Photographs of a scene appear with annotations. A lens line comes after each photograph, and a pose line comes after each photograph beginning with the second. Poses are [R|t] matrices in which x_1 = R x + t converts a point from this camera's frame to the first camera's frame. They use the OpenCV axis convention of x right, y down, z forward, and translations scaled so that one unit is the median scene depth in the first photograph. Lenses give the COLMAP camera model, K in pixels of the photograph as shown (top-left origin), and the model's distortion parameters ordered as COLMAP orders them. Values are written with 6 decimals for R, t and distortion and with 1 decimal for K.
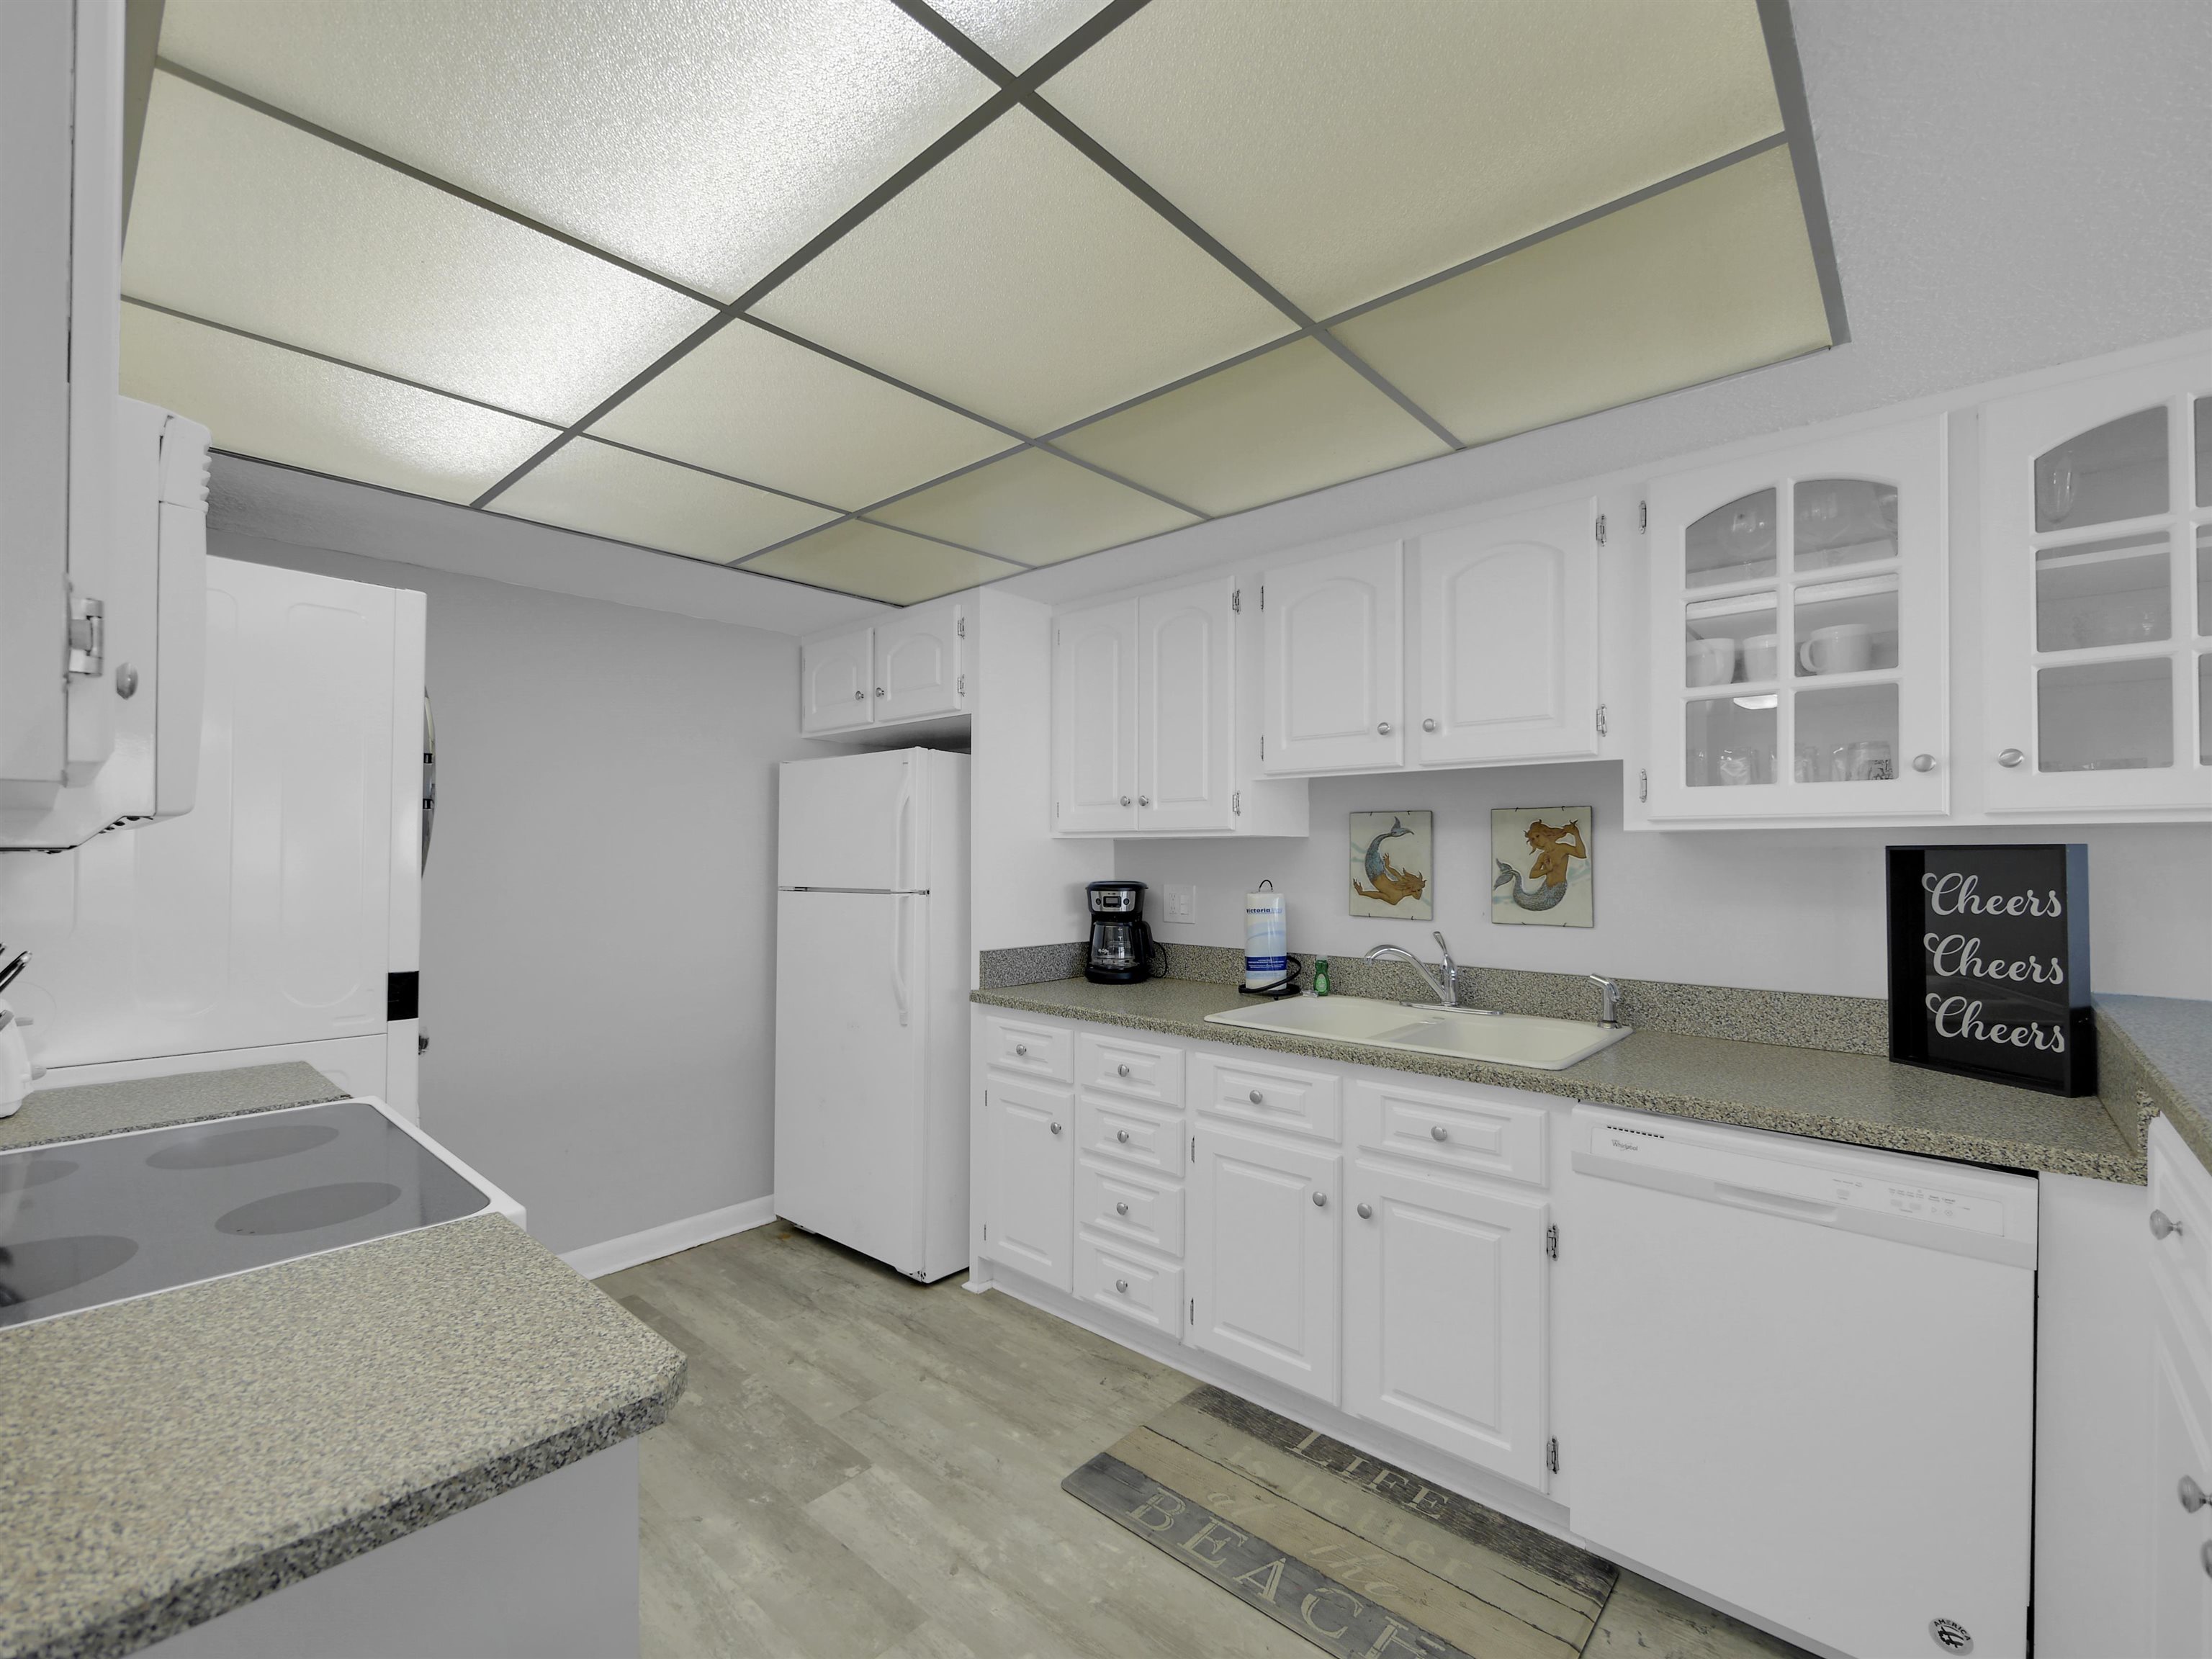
lens RADIAL K [[947.5, 0, 1115.9], [0, 947.5, 842.8], [0, 0, 1]] dist [0.000083, 0.000005]
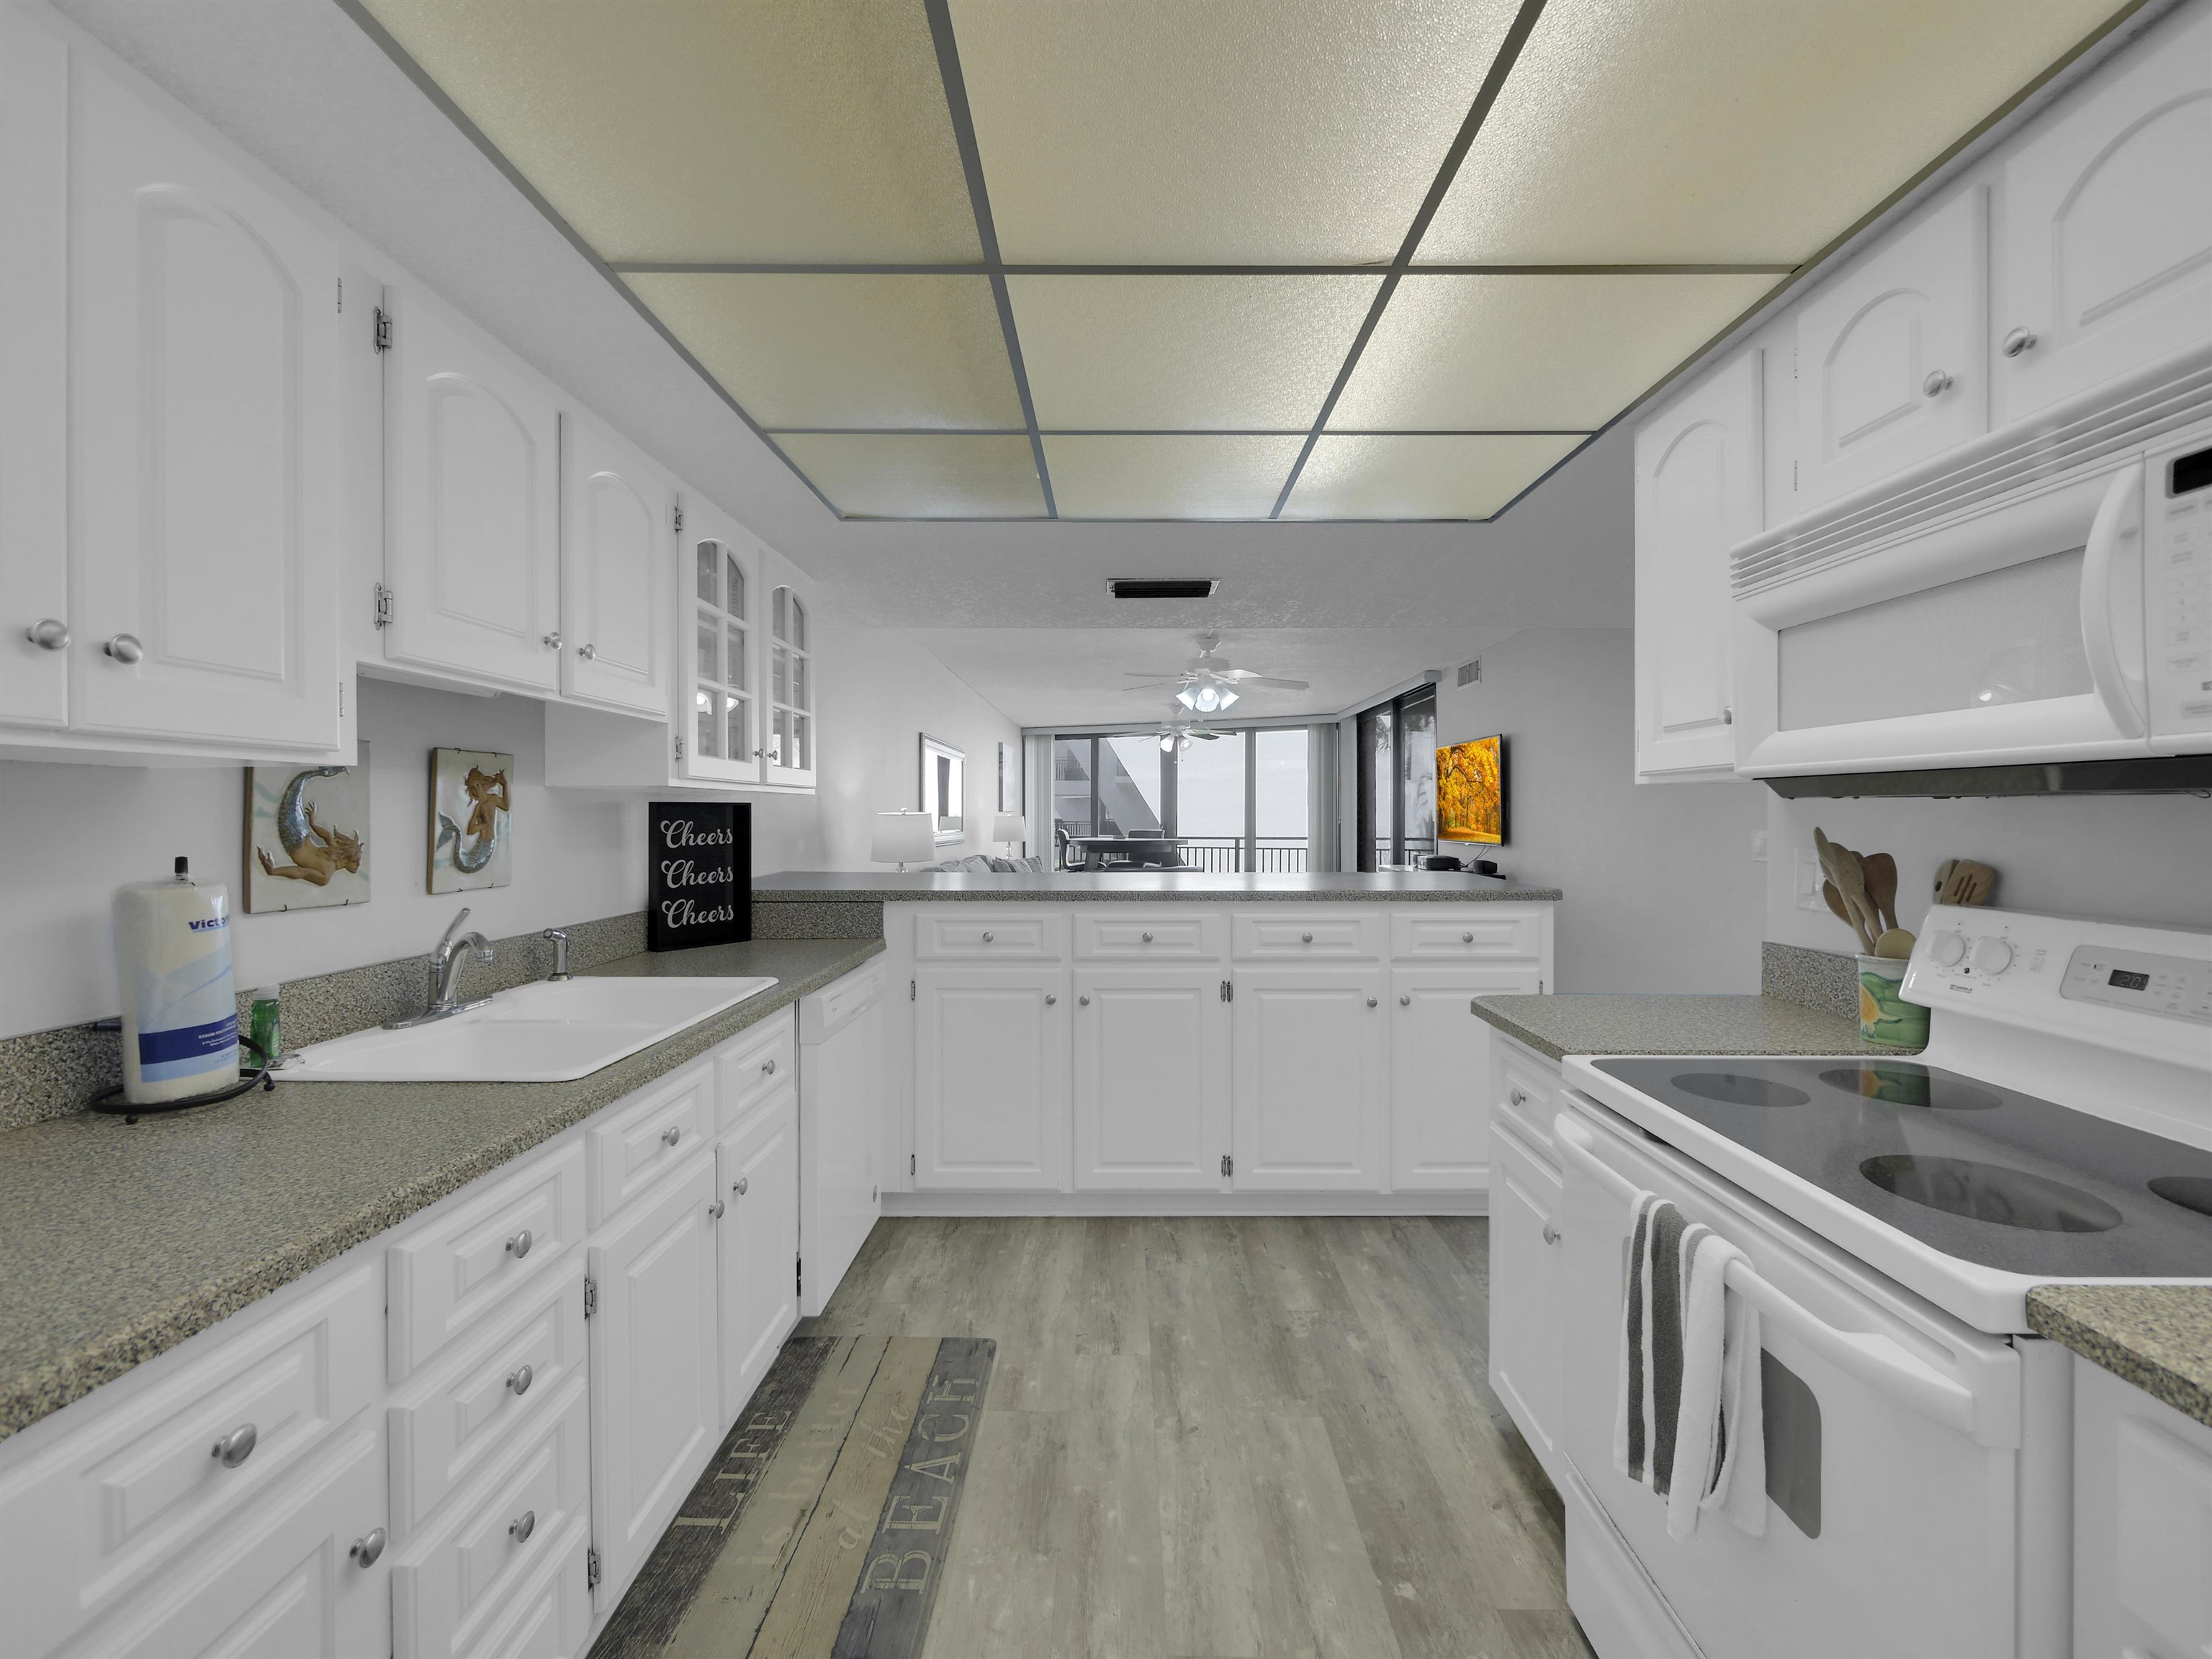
lens RADIAL K [[945.8, 0, 1138.2], [0, 945.8, 813.3], [0, 0, 1]] dist [0.002553, 0.000341]
pose [[-0.665918, 0.002049, 0.746022, -0.748931], [-0.006114, 0.999948, -0.008204, 0.028109], [-0.746000, -0.010024, -0.665871, 1.439844]]
